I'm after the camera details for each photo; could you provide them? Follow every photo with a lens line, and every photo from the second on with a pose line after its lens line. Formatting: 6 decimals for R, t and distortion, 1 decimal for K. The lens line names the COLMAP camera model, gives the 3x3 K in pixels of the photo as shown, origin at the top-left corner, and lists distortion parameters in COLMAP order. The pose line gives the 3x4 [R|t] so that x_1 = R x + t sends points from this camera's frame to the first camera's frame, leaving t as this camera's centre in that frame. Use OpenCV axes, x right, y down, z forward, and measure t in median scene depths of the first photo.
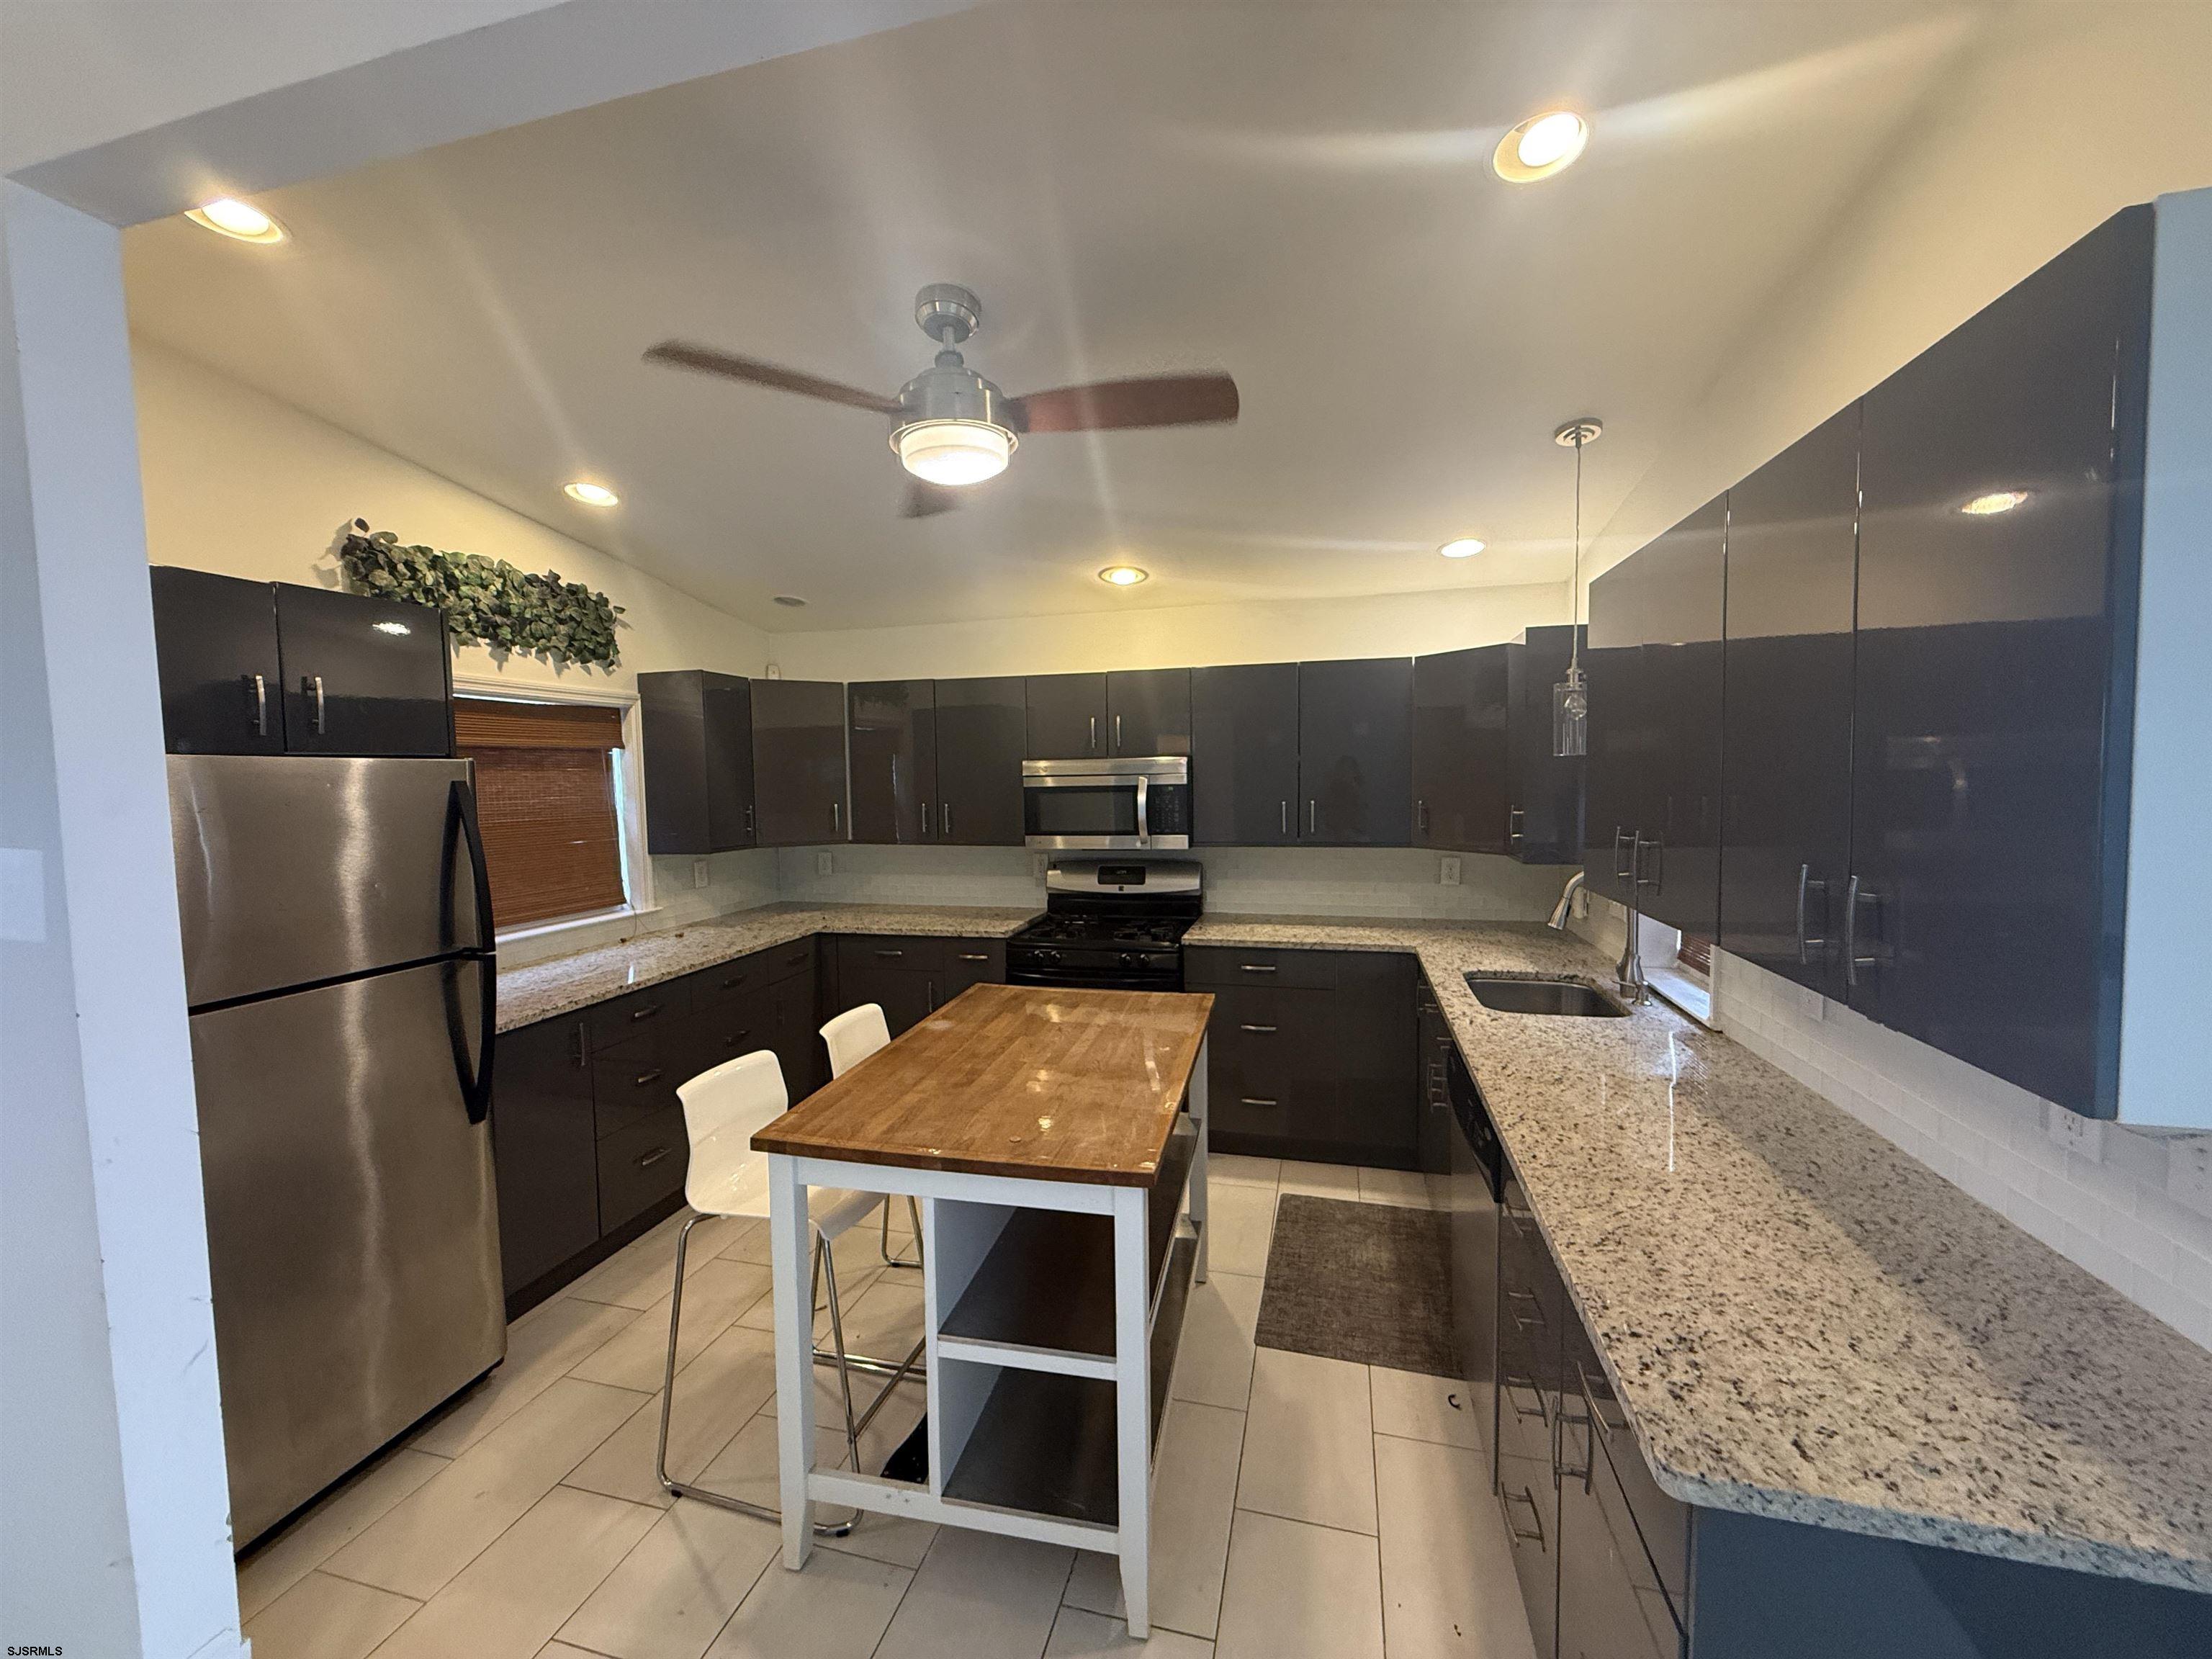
lens RADIAL K [[882.7, 0, 1097.5], [0, 882.7, 830.0], [0, 0, 1]] dist [0.000212, 0.000745]
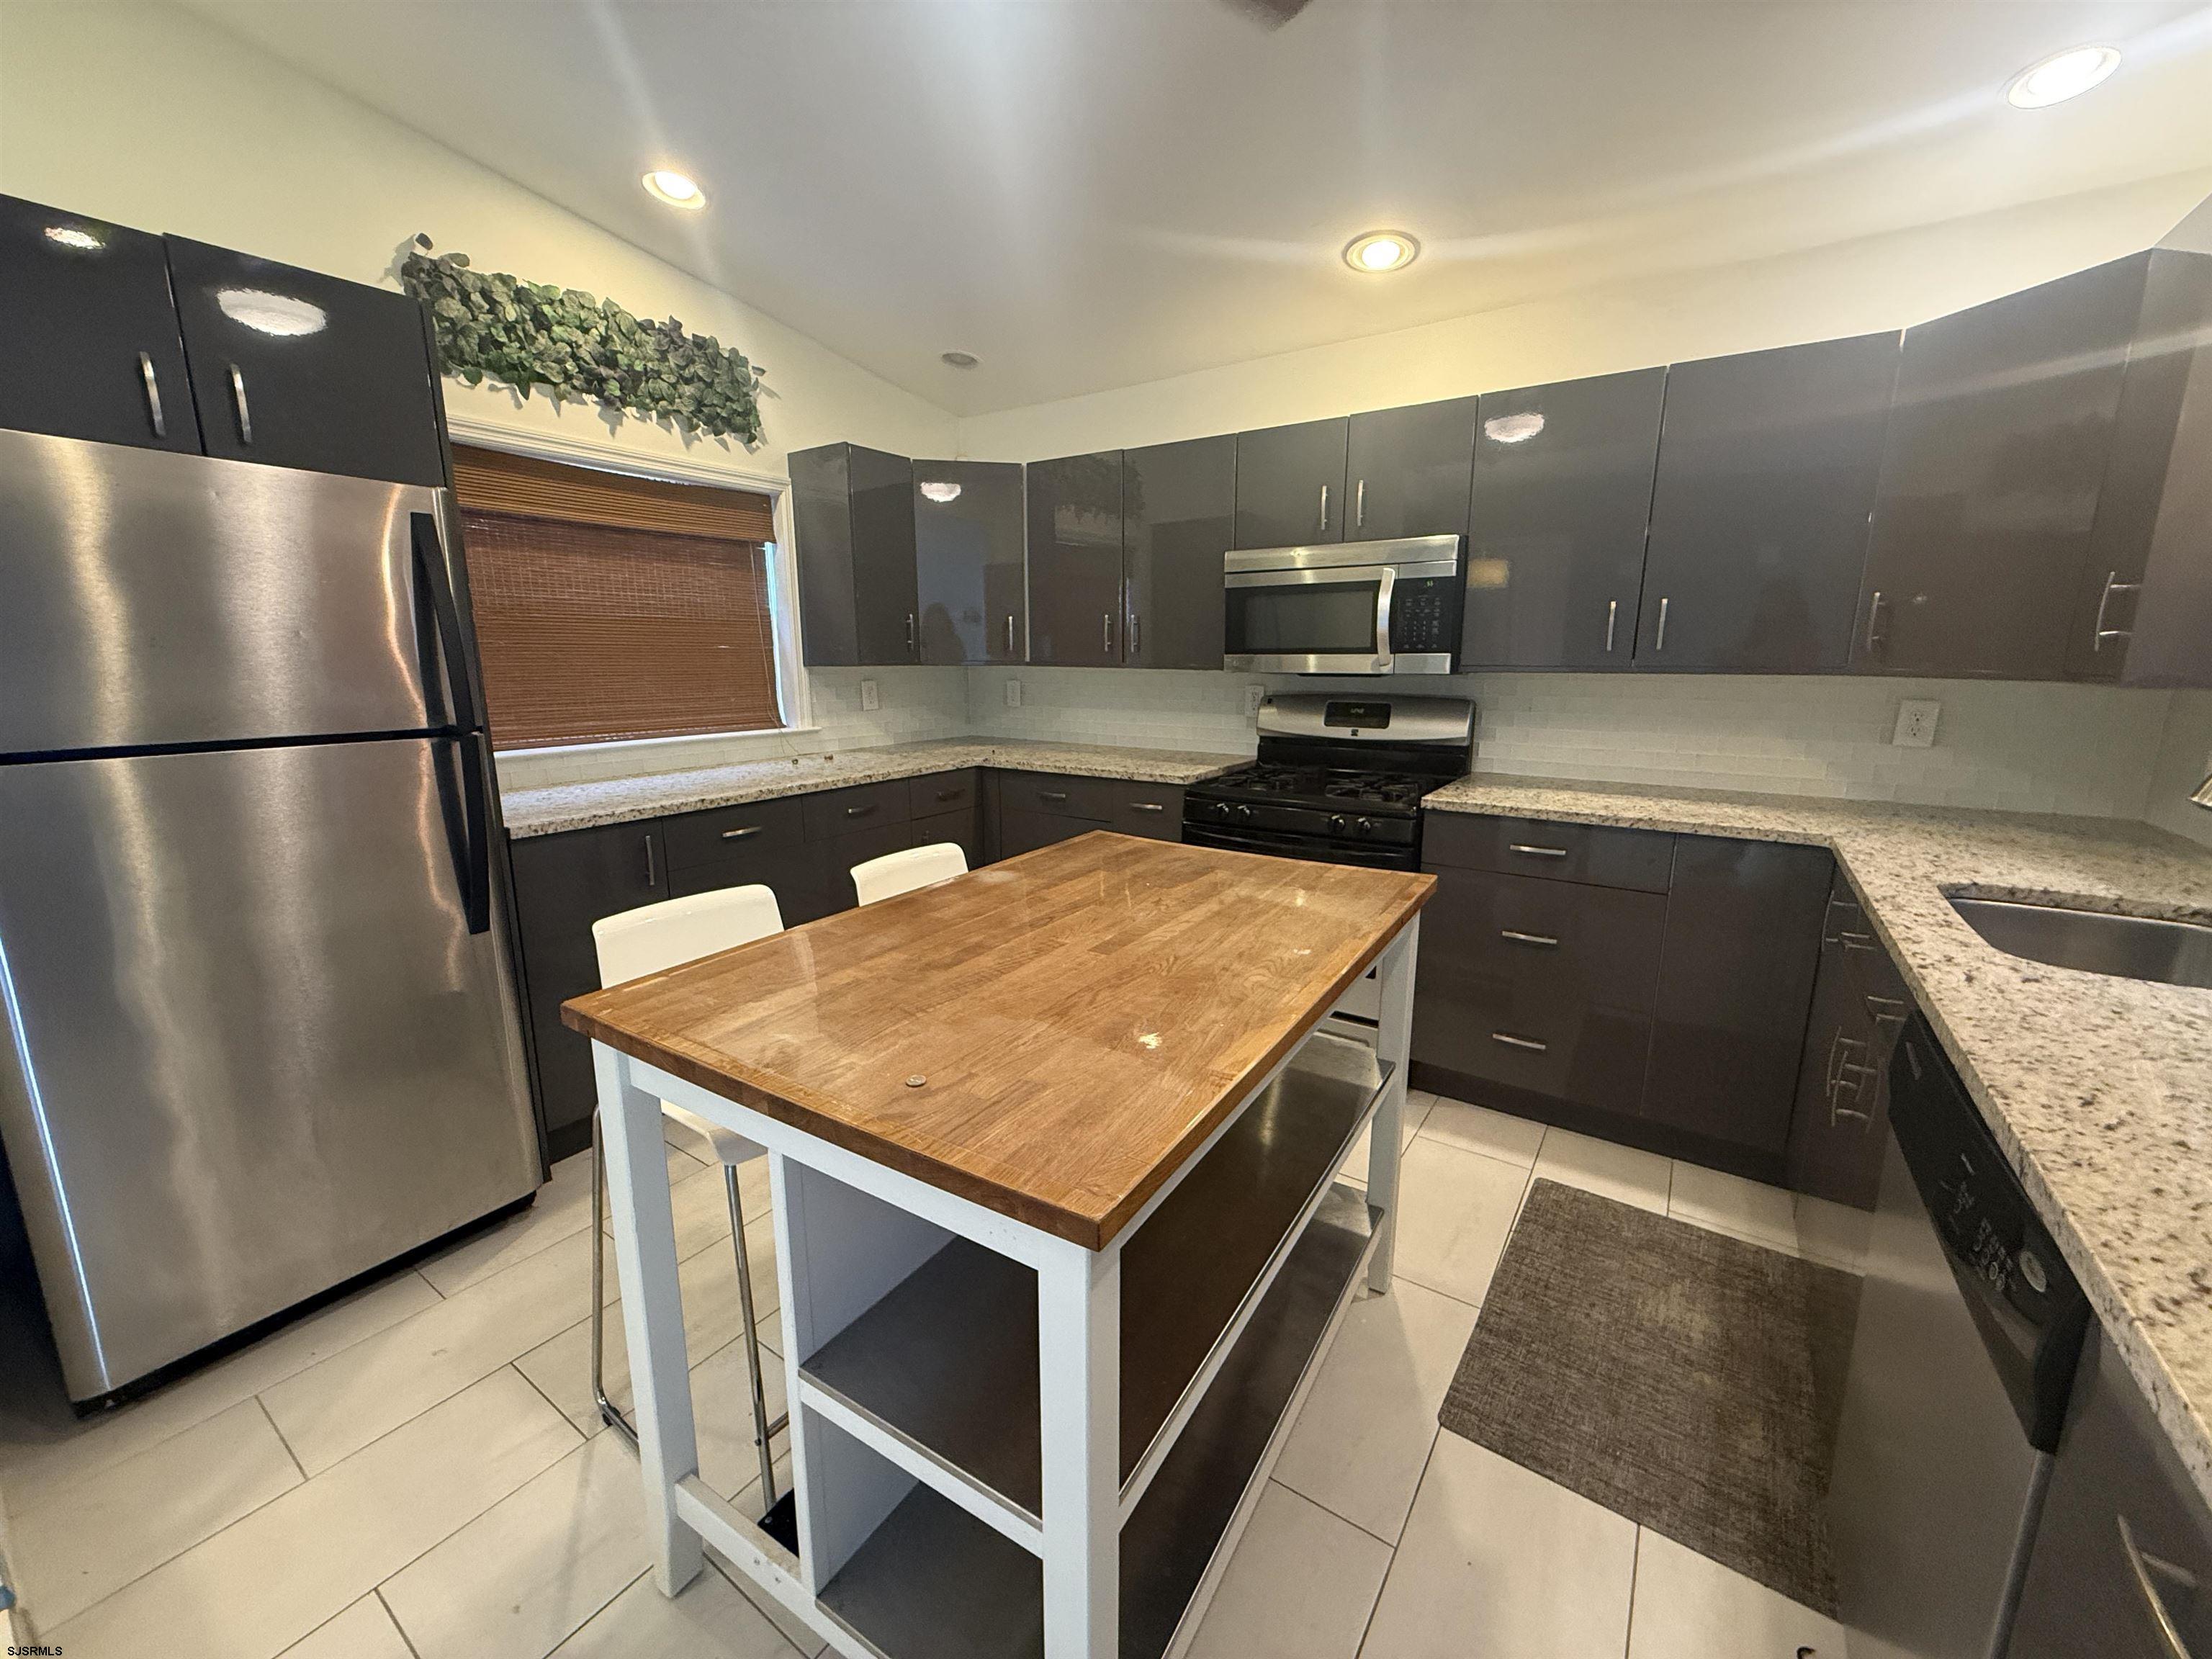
lens RADIAL K [[882.7, 0, 1097.4], [0, 882.7, 826.9], [0, 0, 1]] dist [0.000212, 0.000745]
pose [[0.941678, 0.080753, -0.326684, 0.093136], [-0.035996, 0.989383, 0.140805, 0.062360], [0.334585, -0.120833, 0.934587, 0.293181]]
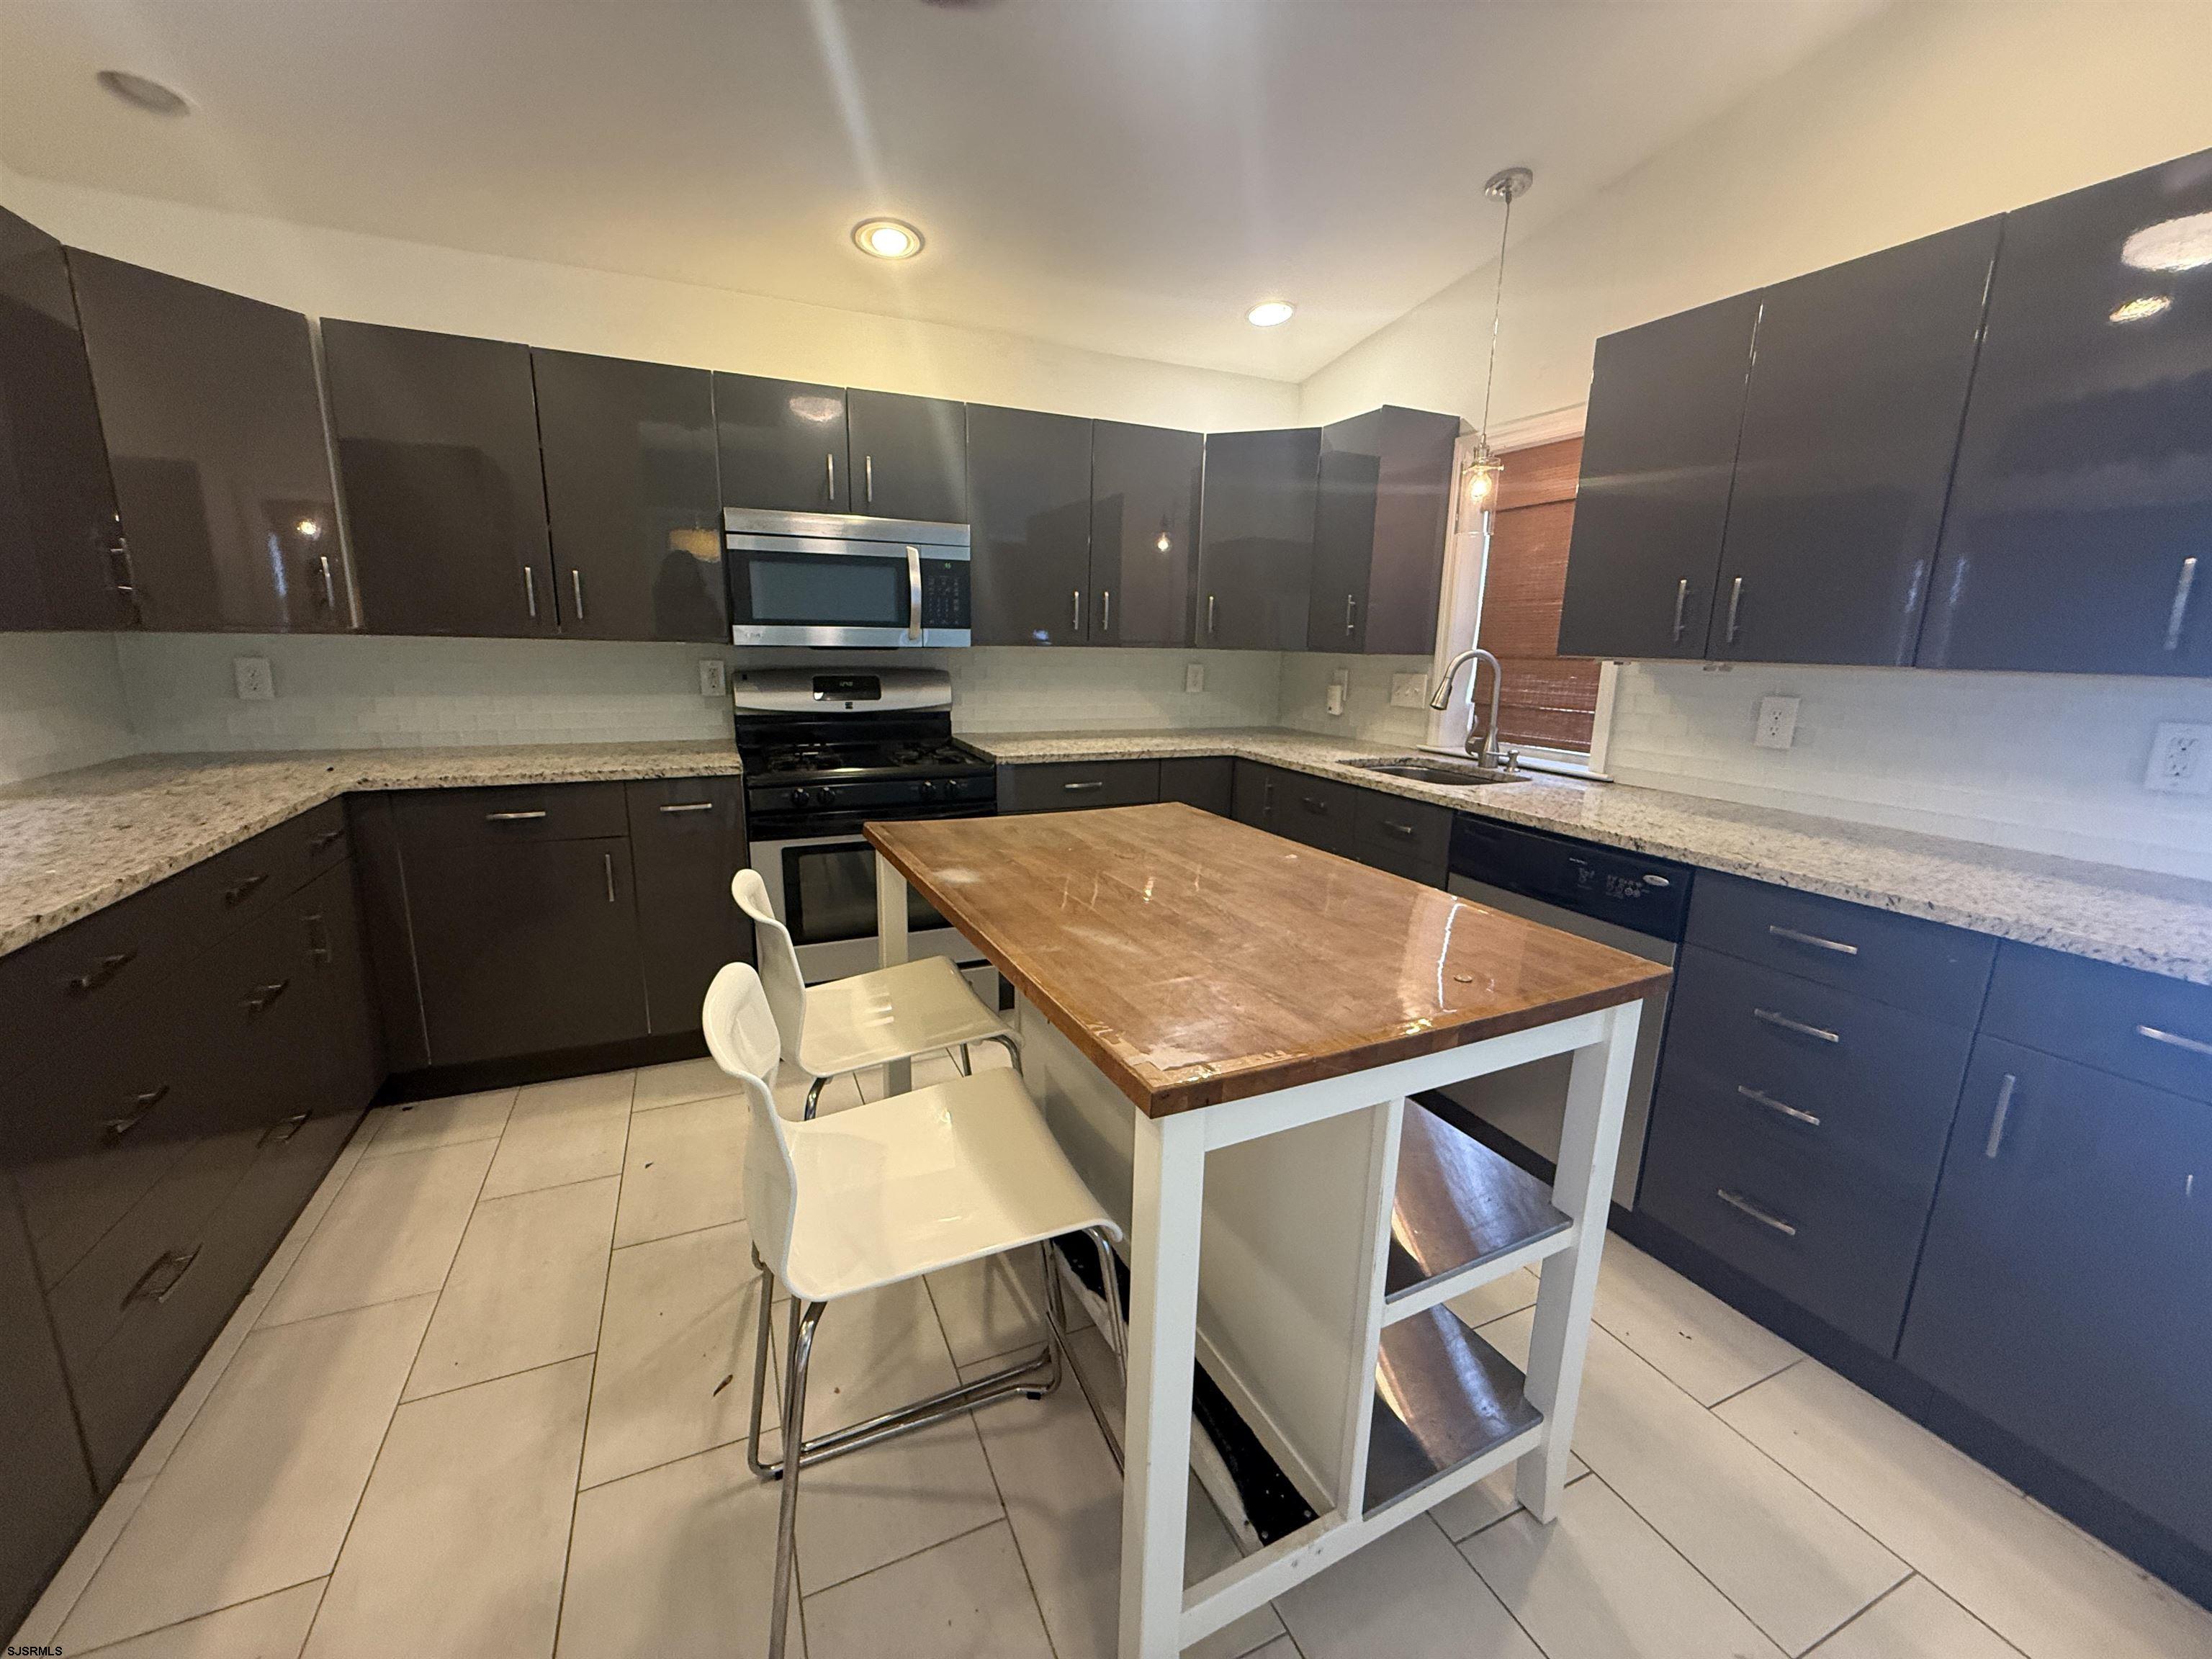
lens RADIAL K [[882.7, 0, 1102.2], [0, 882.7, 827.2], [0, 0, 1]] dist [0.000212, 0.000745]
pose [[0.775405, -0.101536, 0.623248, -0.371680], [0.006718, 0.988259, 0.152643, 0.072122], [-0.631429, -0.114173, 0.766982, 0.359325]]
